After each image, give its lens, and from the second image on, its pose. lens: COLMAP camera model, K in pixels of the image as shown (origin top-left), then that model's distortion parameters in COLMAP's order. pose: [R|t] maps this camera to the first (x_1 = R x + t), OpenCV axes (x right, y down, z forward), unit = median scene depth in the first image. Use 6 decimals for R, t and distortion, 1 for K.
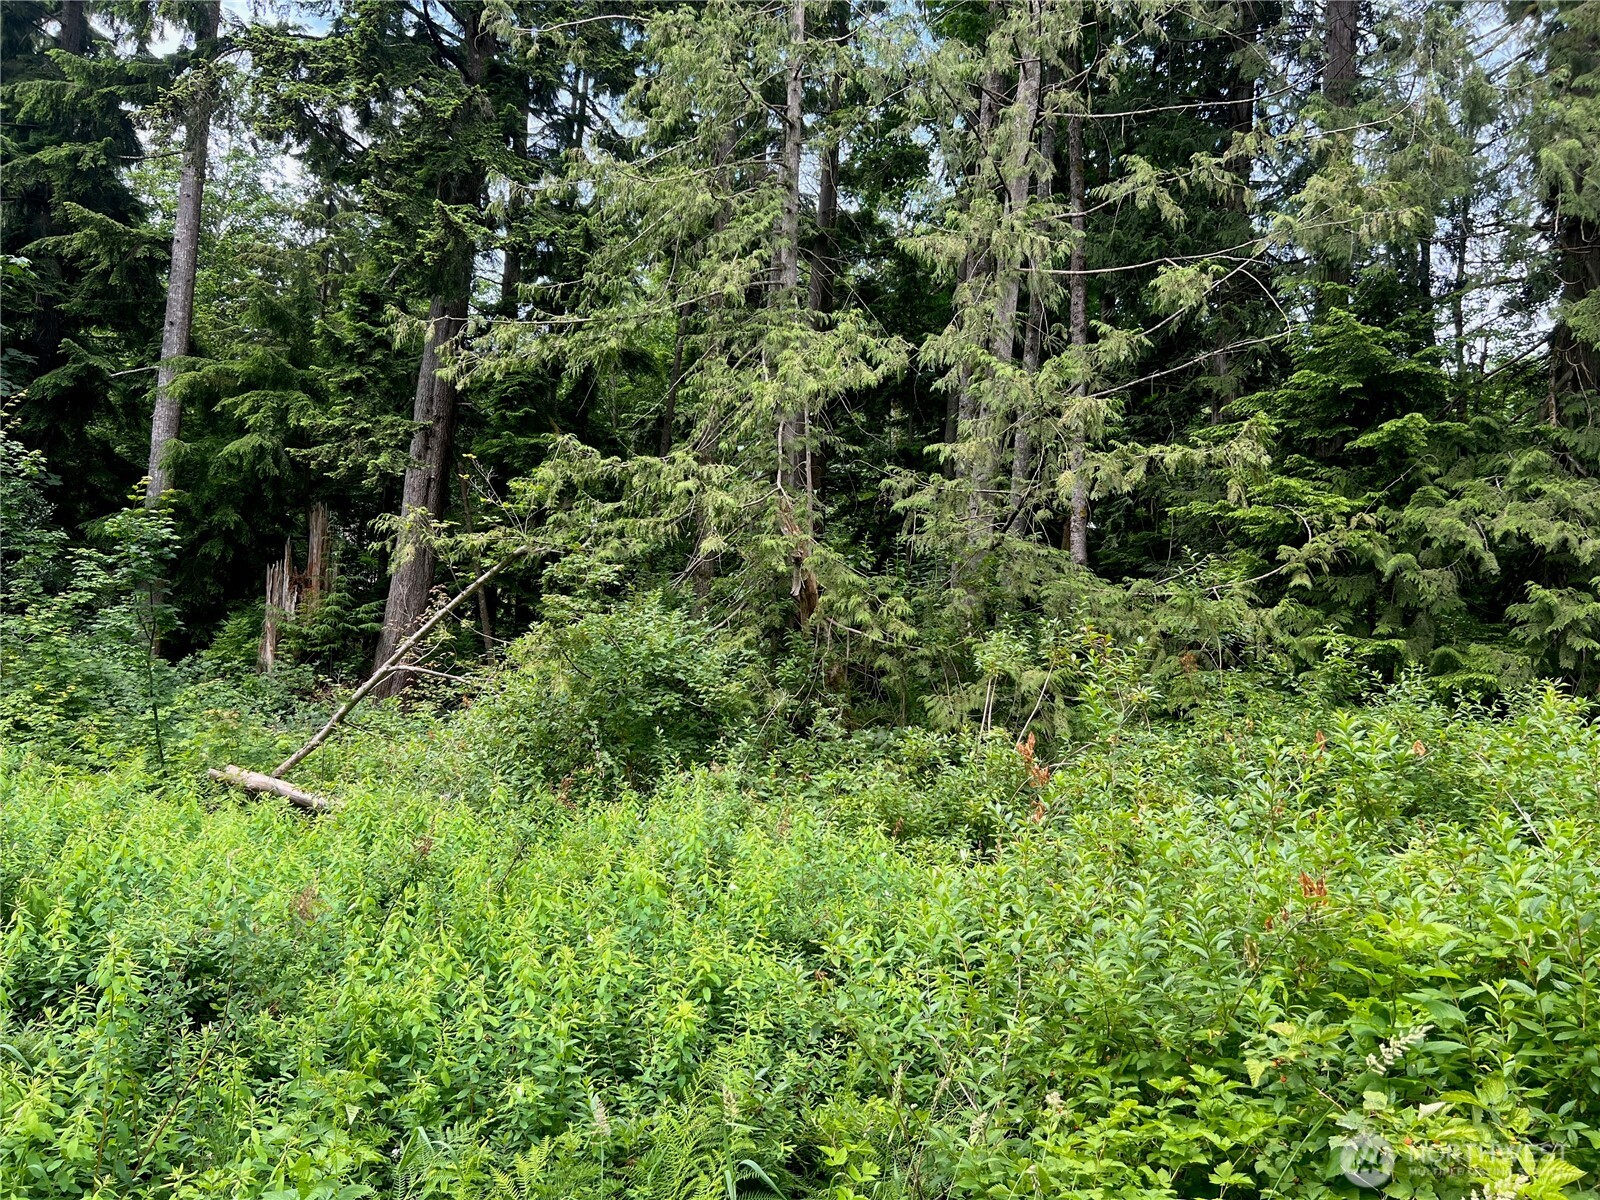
lens RADIAL K [[1215.2, 0, 804.5], [0, 1215.2, 601.0], [0, 0, 1]] dist [0.056843, -0.068594]
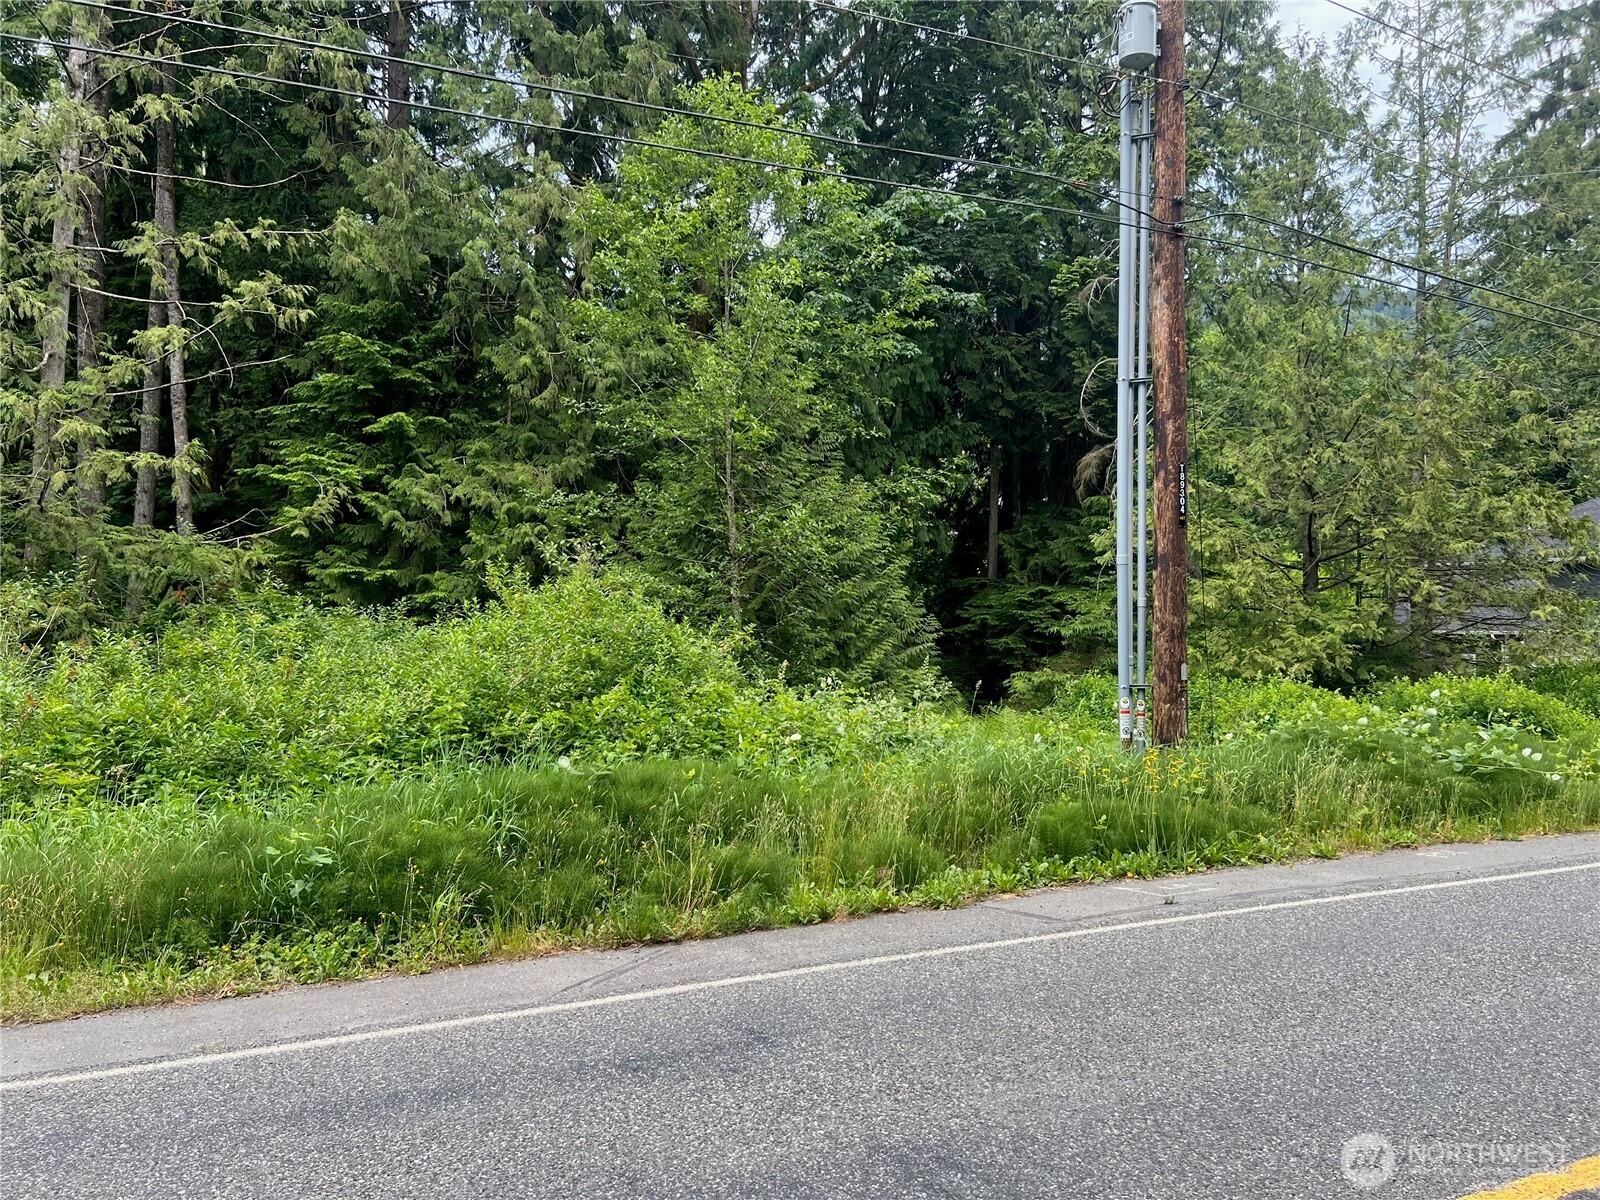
lens RADIAL K [[1215.2, 0, 804.5], [0, 1215.2, 601.0], [0, 0, 1]] dist [0.056843, -0.068594]
pose [[0.828931, -0.041923, 0.557778, 0.096953], [0.000827, 0.997278, 0.073727, -0.045358], [-0.559350, -0.060653, 0.826709, -0.557805]]
